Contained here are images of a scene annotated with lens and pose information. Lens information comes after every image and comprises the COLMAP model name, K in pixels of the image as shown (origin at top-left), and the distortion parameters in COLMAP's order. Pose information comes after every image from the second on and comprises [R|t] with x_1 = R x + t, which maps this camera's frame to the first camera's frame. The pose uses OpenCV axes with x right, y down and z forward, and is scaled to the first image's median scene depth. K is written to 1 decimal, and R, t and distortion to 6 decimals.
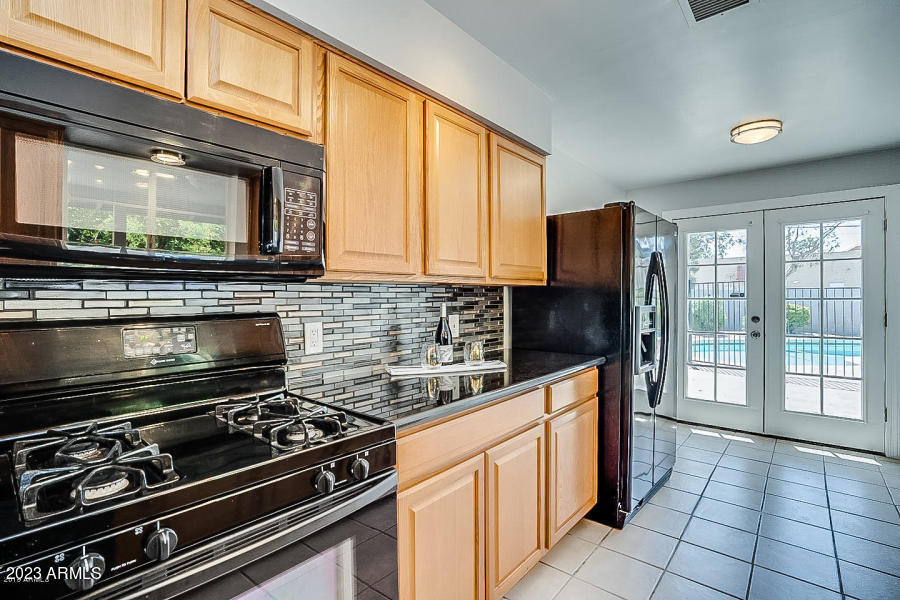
lens RADIAL K [[422.2, 0, 450.8], [0, 422.2, 297.0], [0, 0, 1]] dist [-0.059883, 0.023413]
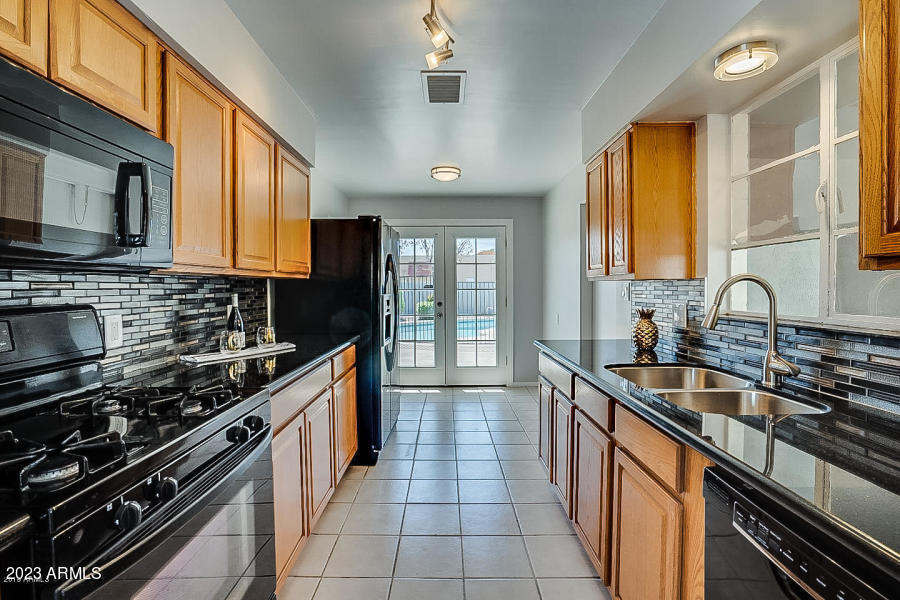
lens RADIAL K [[416.0, 0, 452.3], [0, 416.0, 290.0], [0, 0, 1]] dist [-0.027028, 0.000281]
pose [[0.751503, -0.003472, 0.659720, -0.291093], [0.001367, 0.999992, 0.003706, 0.001547], [-0.659728, -0.001883, 0.751502, -0.162338]]
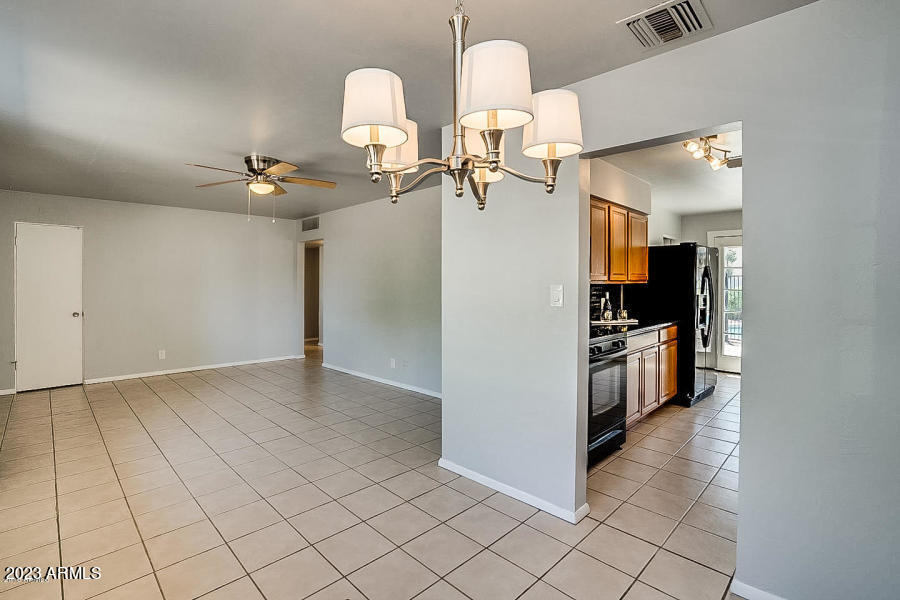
lens RADIAL K [[416.0, 0, 452.3], [0, 416.0, 290.0], [0, 0, 1]] dist [-0.027028, 0.000281]
pose [[0.997796, 0.006220, -0.066060, -0.652978], [-0.005413, 0.999908, 0.012398, -0.019462], [0.066131, -0.012013, 0.997739, -1.141427]]
